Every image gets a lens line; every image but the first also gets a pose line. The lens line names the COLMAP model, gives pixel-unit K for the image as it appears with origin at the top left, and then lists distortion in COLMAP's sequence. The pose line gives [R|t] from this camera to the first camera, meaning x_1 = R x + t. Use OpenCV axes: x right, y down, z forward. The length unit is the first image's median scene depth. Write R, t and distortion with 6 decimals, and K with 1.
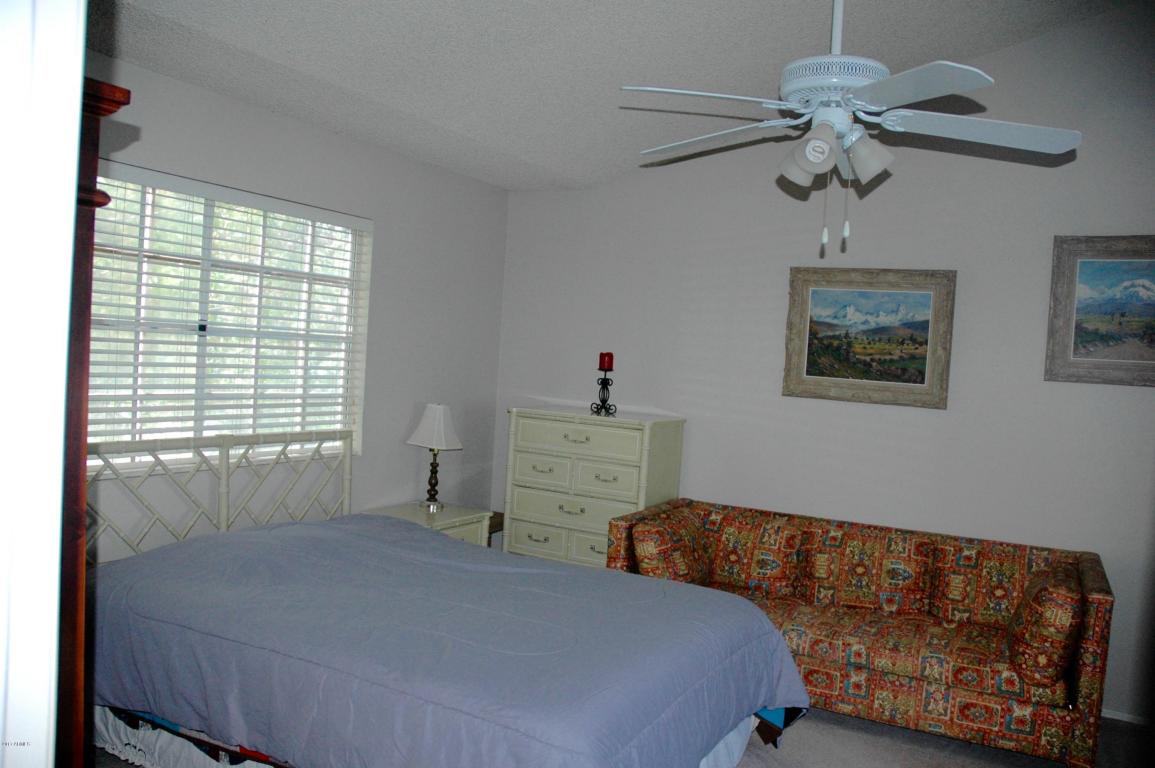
lens RADIAL K [[874.5, 0, 577.5], [0, 874.5, 384.0], [0, 0, 1]] dist [-0.158588, 0.079657]
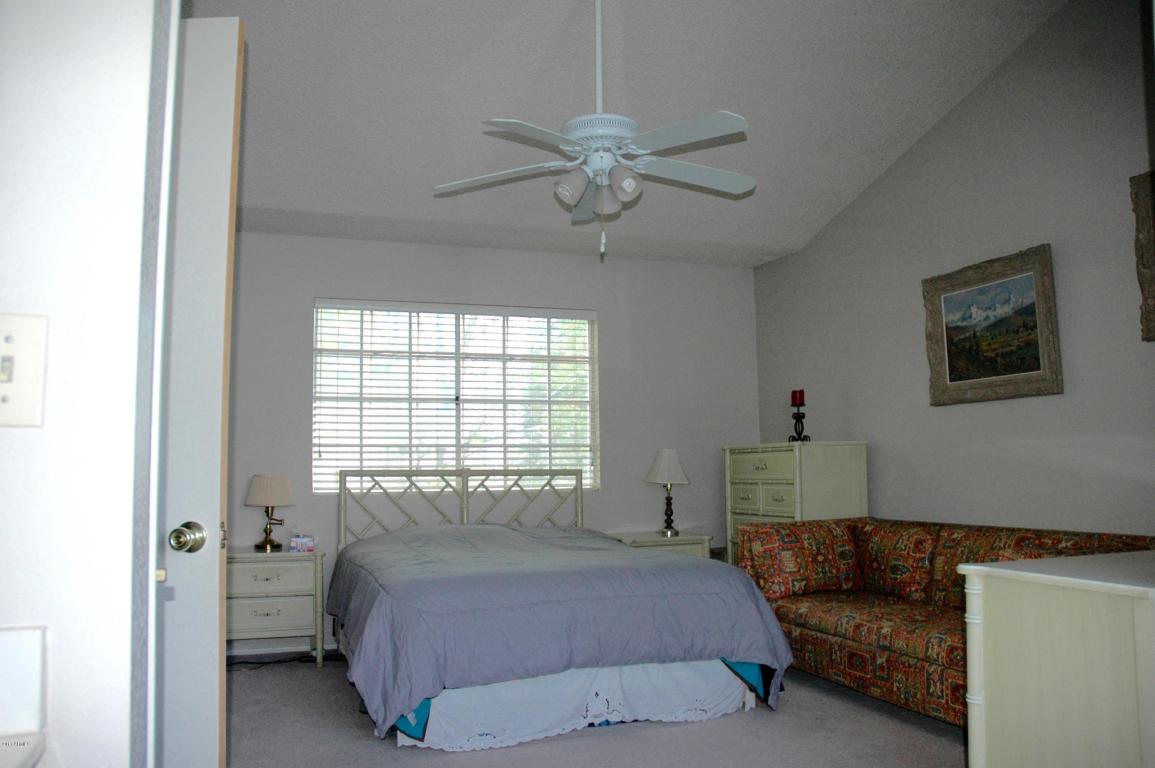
lens RADIAL K [[874.5, 0, 577.5], [0, 874.5, 384.0], [0, 0, 1]] dist [-0.158588, 0.079657]
pose [[0.751401, -0.135757, -0.645729, 0.599657], [0.039452, 0.986099, -0.161406, 0.138599], [0.658665, 0.095805, 0.746312, -0.009861]]
